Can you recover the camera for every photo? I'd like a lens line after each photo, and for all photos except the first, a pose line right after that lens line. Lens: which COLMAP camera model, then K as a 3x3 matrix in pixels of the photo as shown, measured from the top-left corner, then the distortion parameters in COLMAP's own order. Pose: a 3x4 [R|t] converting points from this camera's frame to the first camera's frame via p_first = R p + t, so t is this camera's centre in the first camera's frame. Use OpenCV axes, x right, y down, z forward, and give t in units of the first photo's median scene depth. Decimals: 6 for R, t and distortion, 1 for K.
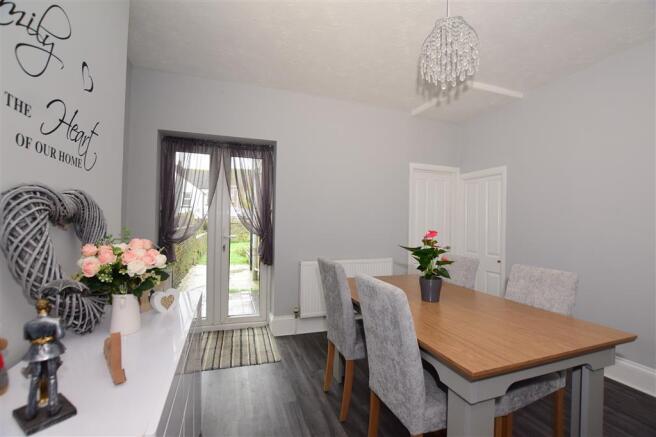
lens RADIAL K [[280.9, 0, 328.0], [0, 280.9, 218.5], [0, 0, 1]] dist [0.000187, 0.000139]
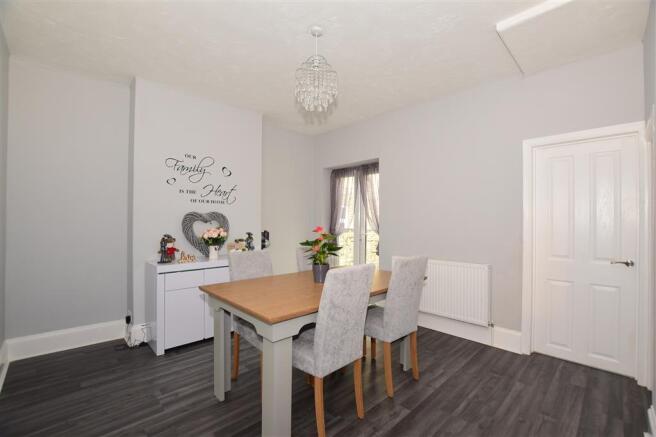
lens RADIAL K [[280.9, 0, 328.0], [0, 280.9, 218.5], [0, 0, 1]] dist [0.000187, 0.000139]
pose [[0.400370, -0.017775, -0.916181, 0.917202], [0.002780, 0.999831, -0.018183, 0.010097], [0.916349, 0.004733, 0.400351, 0.345076]]
